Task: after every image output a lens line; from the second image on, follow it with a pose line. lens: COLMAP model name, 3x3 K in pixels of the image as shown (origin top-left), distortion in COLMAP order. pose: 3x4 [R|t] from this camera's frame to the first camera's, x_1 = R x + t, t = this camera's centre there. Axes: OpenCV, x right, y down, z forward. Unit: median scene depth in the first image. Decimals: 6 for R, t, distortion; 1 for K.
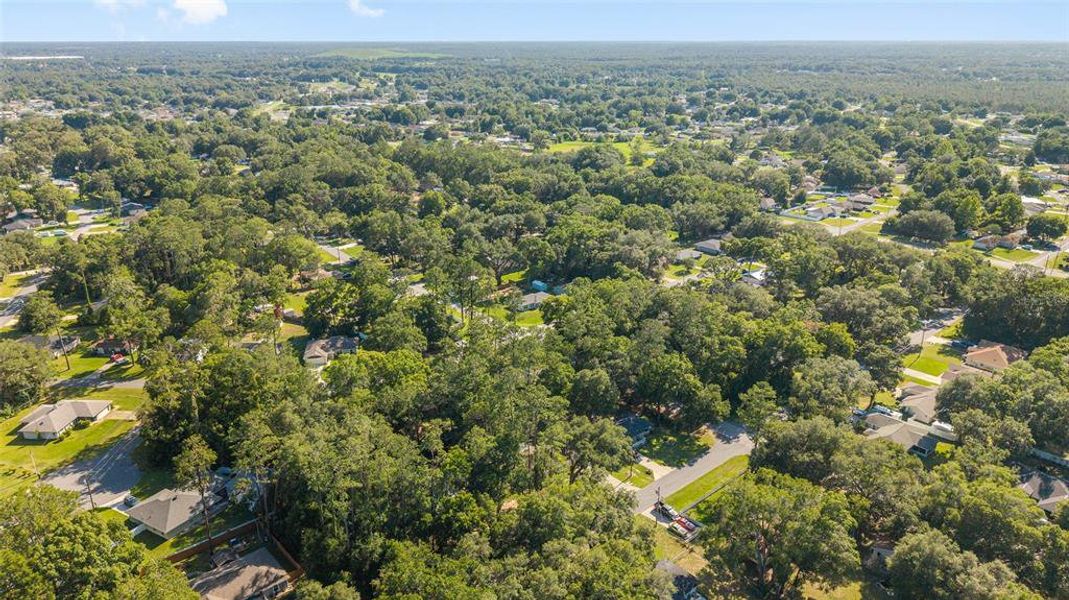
lens RADIAL K [[729.4, 0, 538.5], [0, 729.4, 298.7], [0, 0, 1]] dist [0.018669, -0.001478]
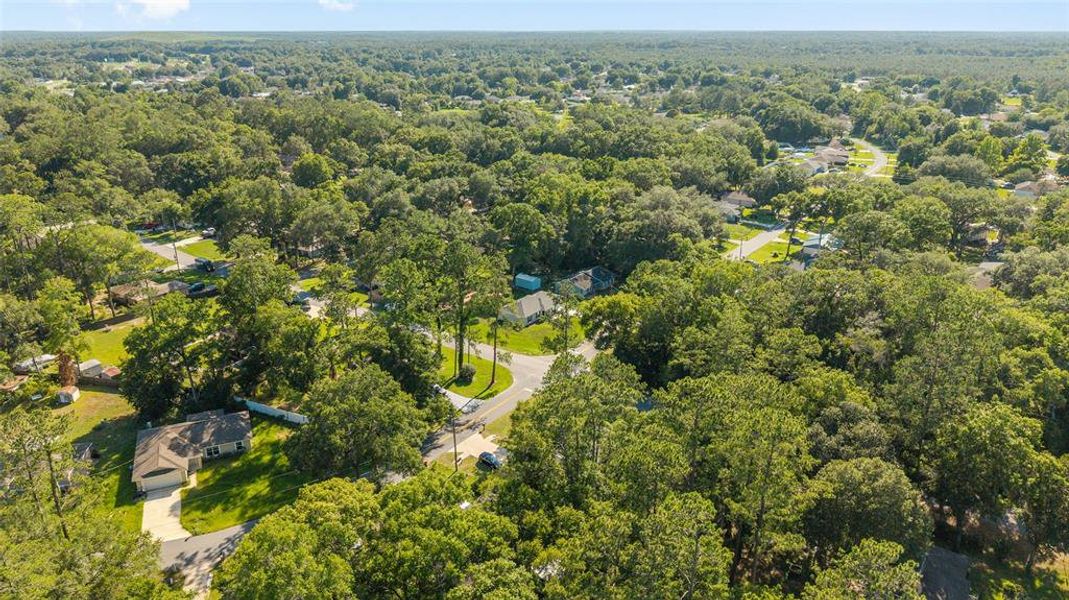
lens RADIAL K [[741.4, 0, 534.5], [0, 741.4, 300.0], [0, 0, 1]] dist [-0.001937, 0.002264]
pose [[0.976124, -0.076172, 0.203418, -0.105491], [0.074260, 0.997094, 0.017026, -0.010981], [-0.204124, -0.001514, 0.978944, 0.322884]]
